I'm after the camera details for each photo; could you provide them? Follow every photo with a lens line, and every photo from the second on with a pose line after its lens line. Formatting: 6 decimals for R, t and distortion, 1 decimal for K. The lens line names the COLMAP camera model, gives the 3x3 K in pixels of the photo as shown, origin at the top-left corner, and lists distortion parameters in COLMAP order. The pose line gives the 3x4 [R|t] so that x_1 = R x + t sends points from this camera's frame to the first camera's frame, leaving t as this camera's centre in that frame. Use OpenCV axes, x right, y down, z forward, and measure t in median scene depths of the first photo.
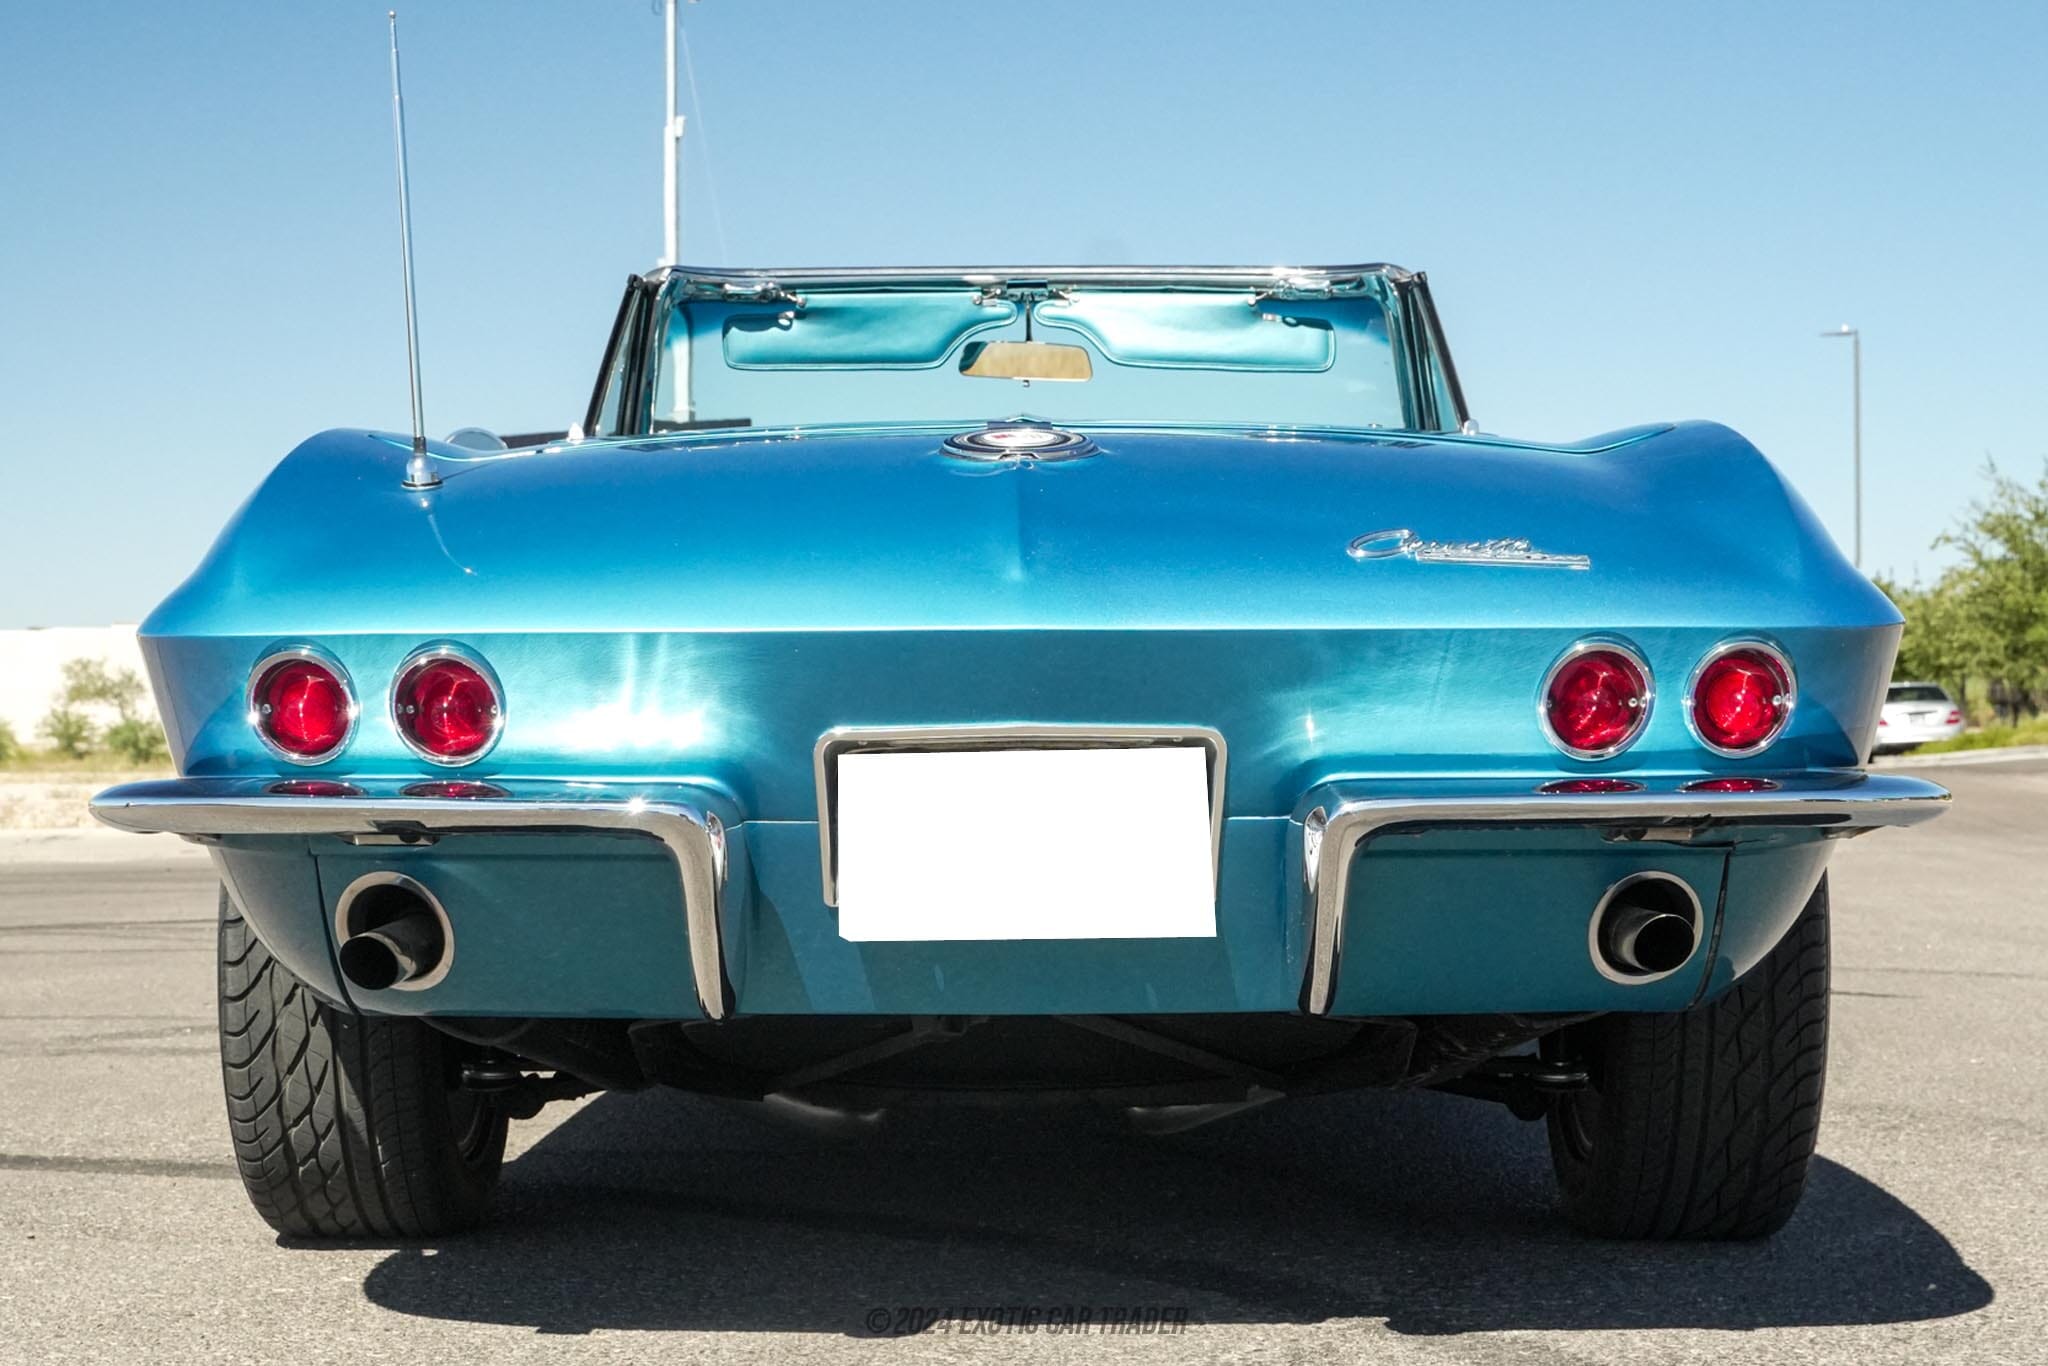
lens RADIAL K [[4789.7, 0, 1024.0], [0, 4789.7, 683.0], [0, 0, 1]] dist [0.019037, -10.138730]
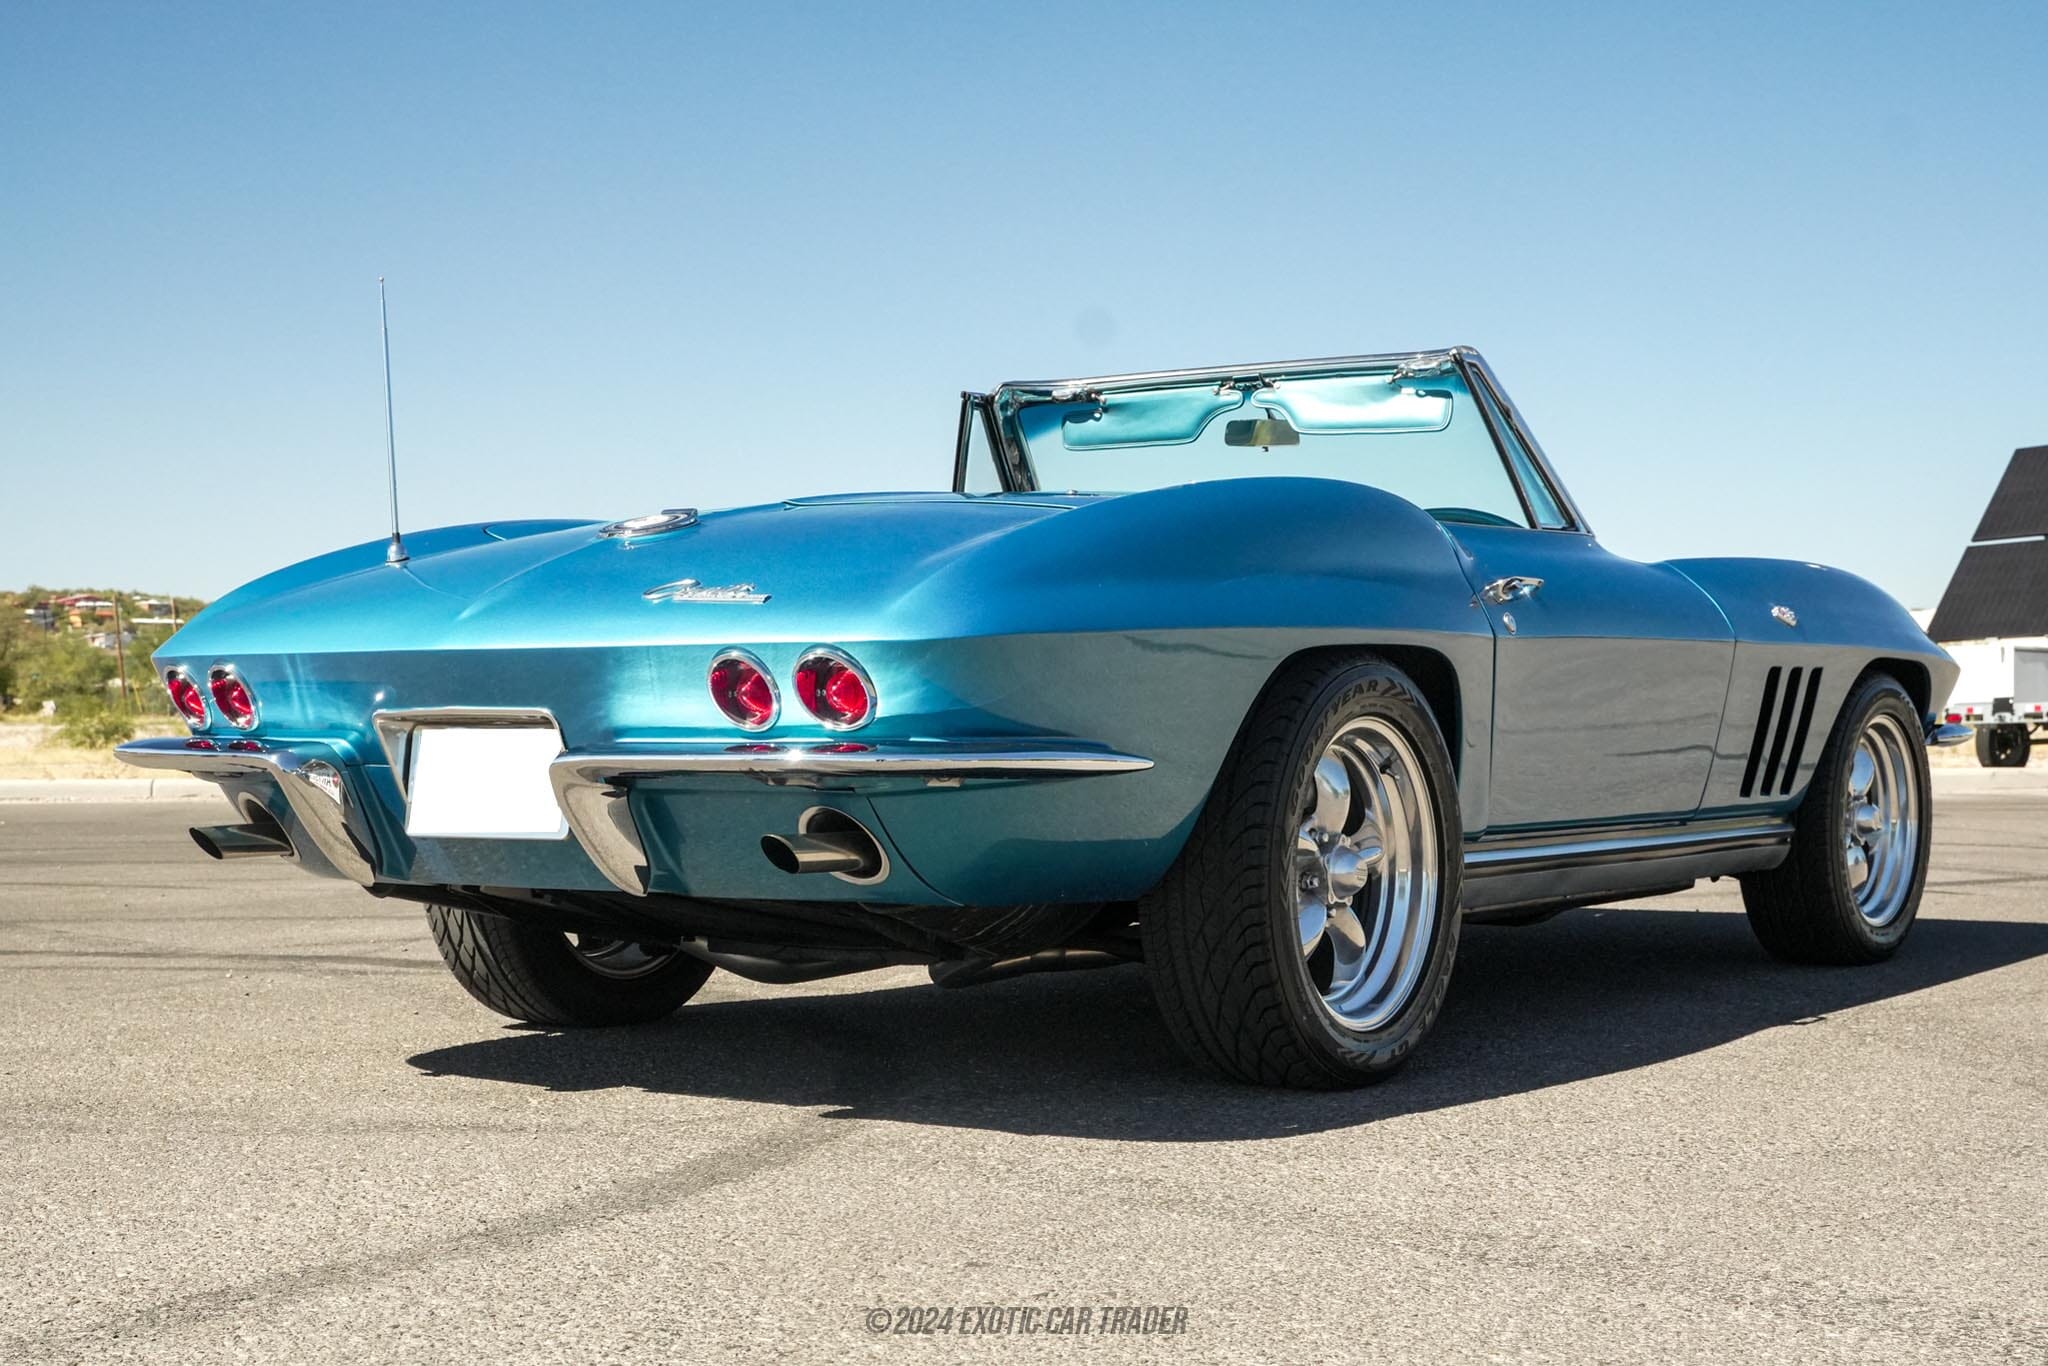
lens RADIAL K [[4789.7, 0, 1024.0], [0, 4789.7, 683.0], [0, 0, 1]] dist [0.019037, -10.138730]
pose [[0.651365, -0.001601, -0.758762, 1.028101], [0.010731, 0.999917, 0.007103, -0.006897], [0.758688, -0.012769, 0.651329, 0.063995]]
